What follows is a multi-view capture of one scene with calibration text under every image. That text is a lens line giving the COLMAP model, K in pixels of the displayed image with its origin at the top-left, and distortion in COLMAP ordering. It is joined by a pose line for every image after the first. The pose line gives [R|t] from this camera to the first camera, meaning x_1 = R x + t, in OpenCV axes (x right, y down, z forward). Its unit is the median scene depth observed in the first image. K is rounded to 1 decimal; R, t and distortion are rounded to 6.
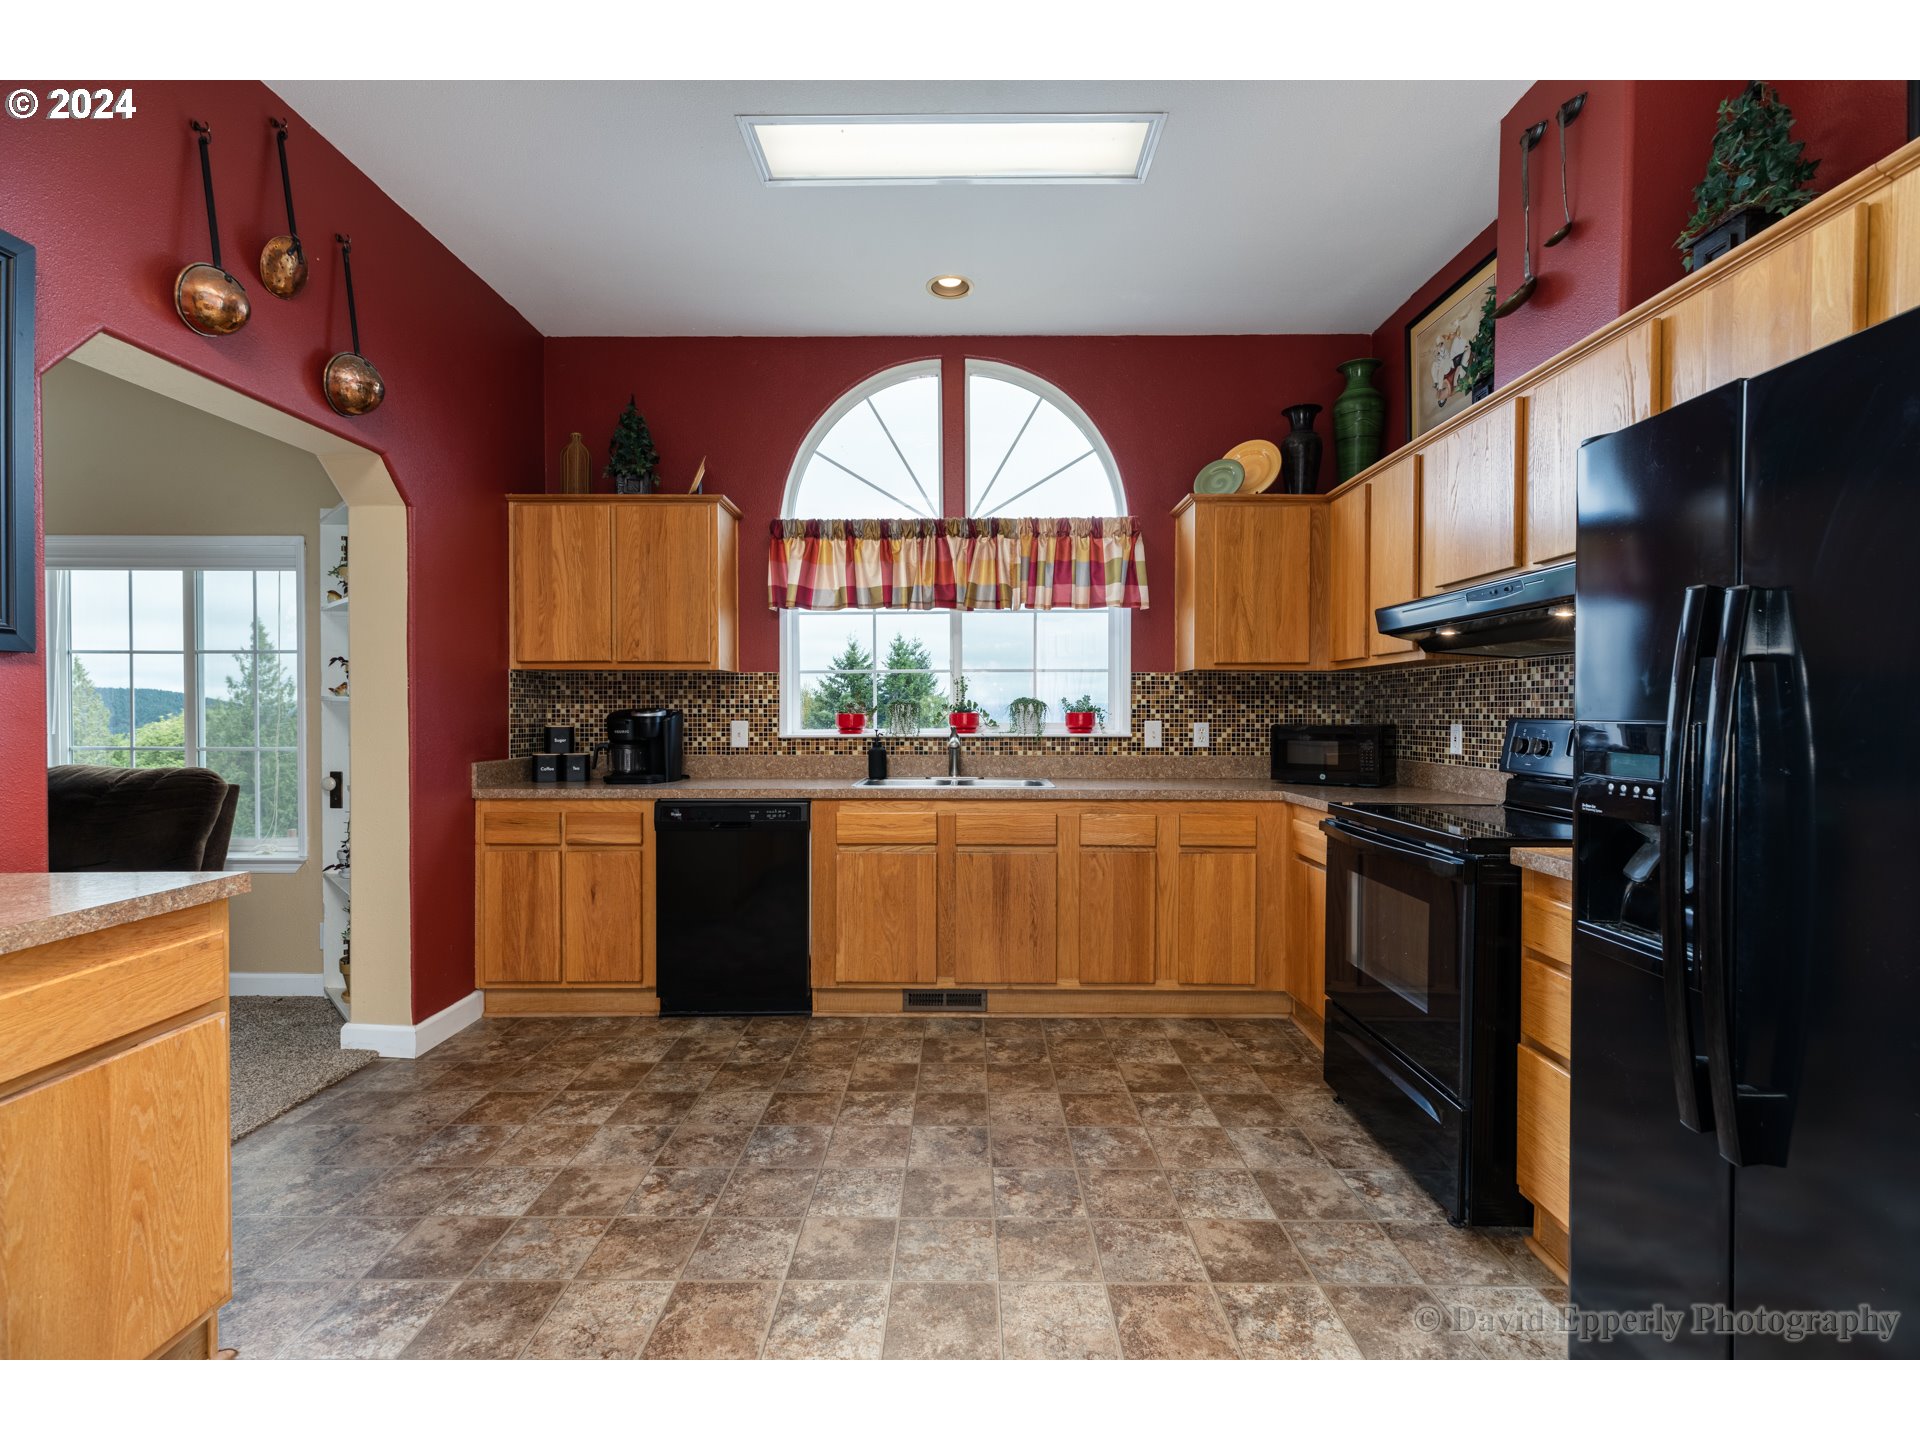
lens RADIAL K [[868.7, 0, 960.0], [0, 868.7, 720.0], [0, 0, 1]] dist [0.003835, 0.000547]
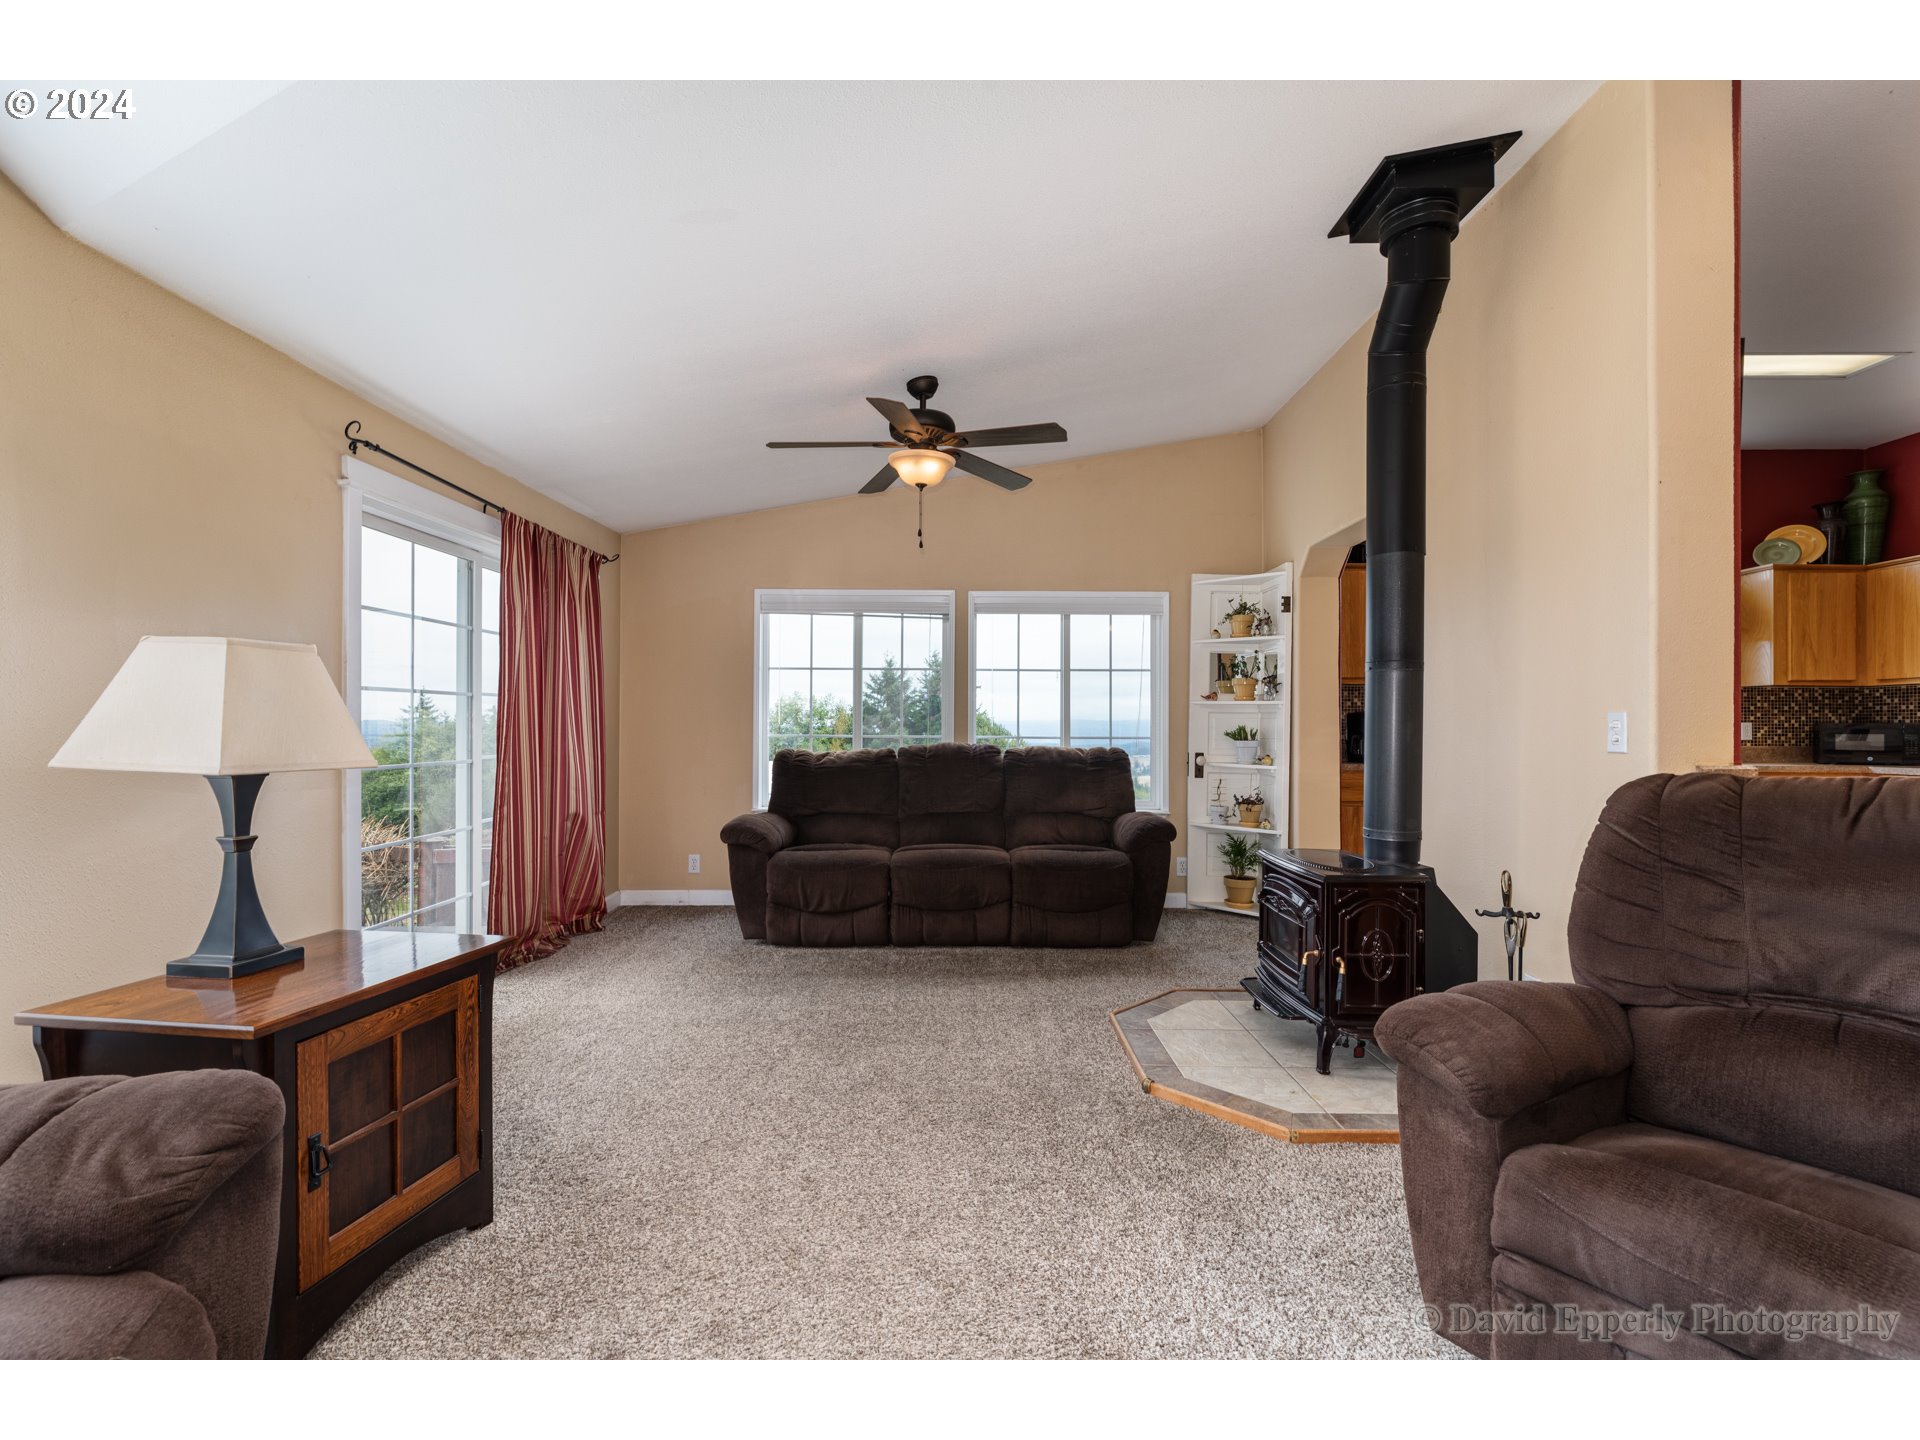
lens RADIAL K [[854.5, 0, 956.6], [0, 854.5, 722.7], [0, 0, 1]] dist [0.000129, -0.000131]
pose [[0.999995, 0.003194, 0.000639, -1.033528], [-0.003184, 0.999883, -0.014979, 0.029036], [-0.000687, 0.014977, 0.999888, -0.399676]]
